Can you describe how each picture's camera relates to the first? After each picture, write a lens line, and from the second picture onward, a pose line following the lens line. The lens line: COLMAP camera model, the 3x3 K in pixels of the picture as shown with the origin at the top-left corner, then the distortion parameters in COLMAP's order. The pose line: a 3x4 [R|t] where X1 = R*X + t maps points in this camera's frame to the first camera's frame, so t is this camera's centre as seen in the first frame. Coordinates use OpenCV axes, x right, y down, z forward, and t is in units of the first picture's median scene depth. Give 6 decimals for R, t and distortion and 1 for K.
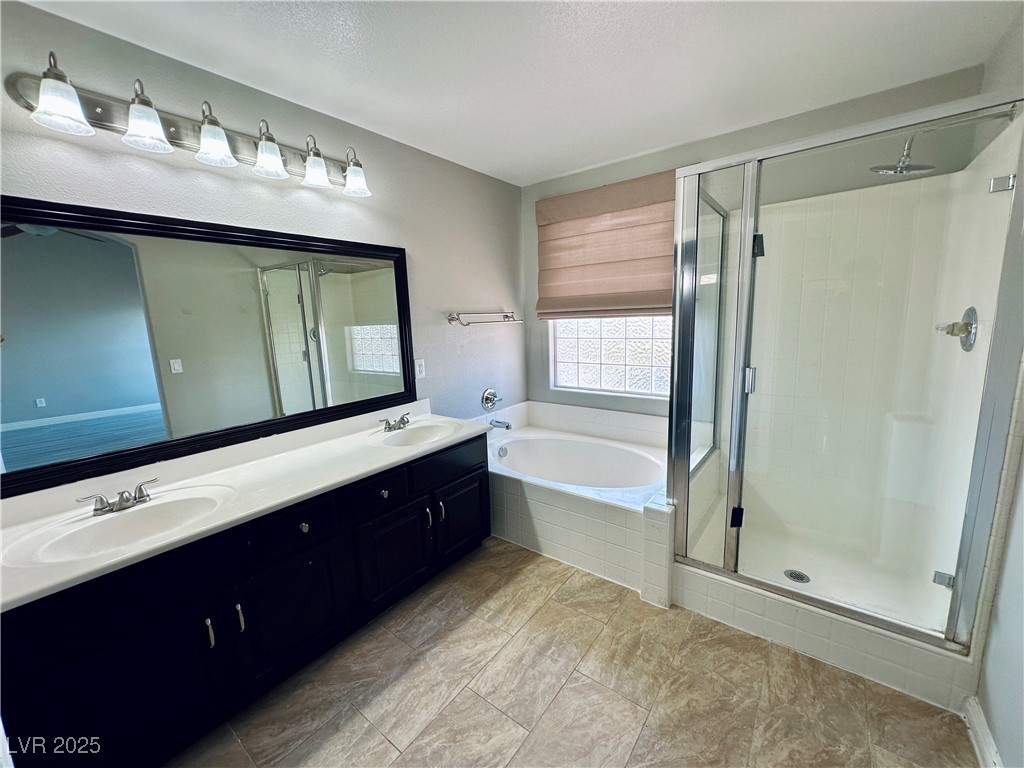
lens RADIAL K [[409.1, 0, 514.4], [0, 409.1, 384.3], [0, 0, 1]] dist [-0.002096, 0.000420]
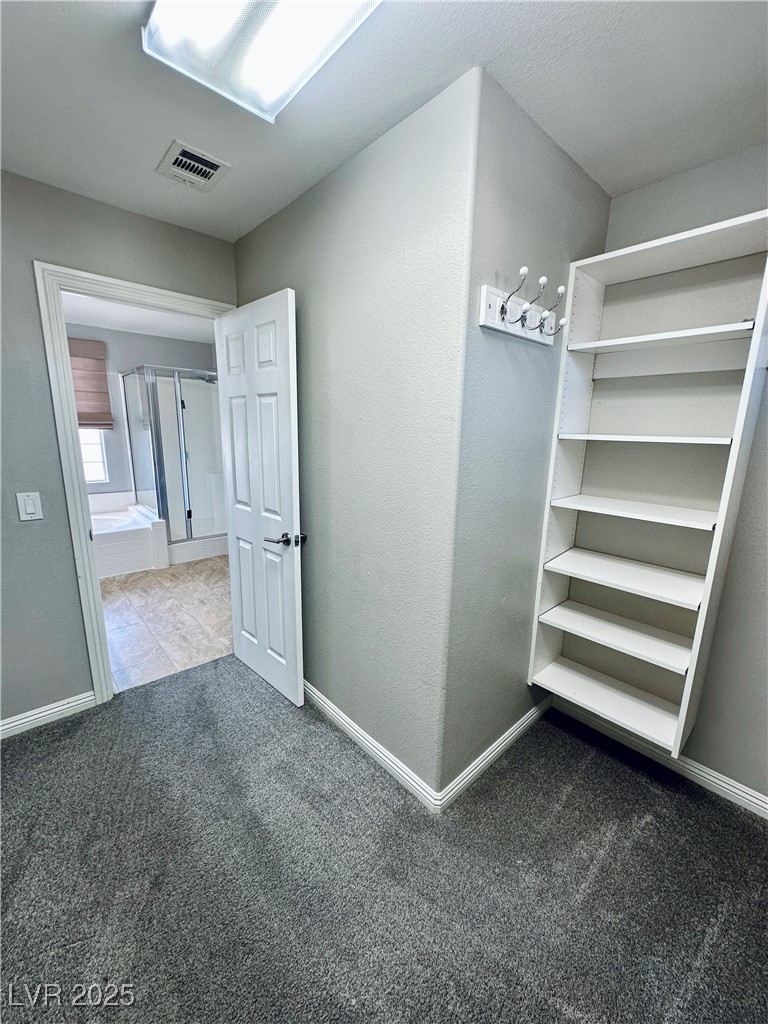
lens RADIAL K [[409.1, 0, 384.7], [0, 409.1, 512.6], [0, 0, 1]] dist [-0.002096, 0.000420]
pose [[0.175055, -0.163233, 0.970933, -1.671258], [0.136387, 0.980673, 0.140280, 0.134262], [-0.975066, 0.107866, 0.193934, -0.634378]]
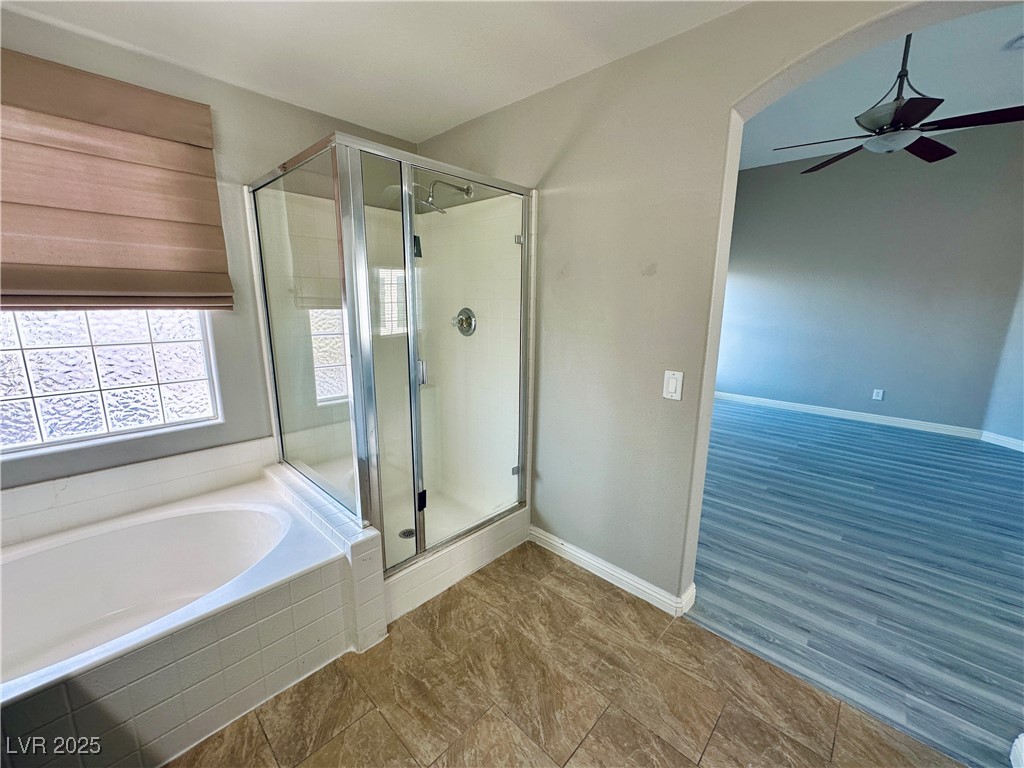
lens RADIAL K [[409.1, 0, 510.6], [0, 409.1, 384.5], [0, 0, 1]] dist [-0.002096, 0.000420]
pose [[0.108280, -0.161781, 0.980868, -0.443781], [0.150748, 0.977931, 0.144656, -0.094298], [-0.982624, 0.132201, 0.130278, 0.607849]]
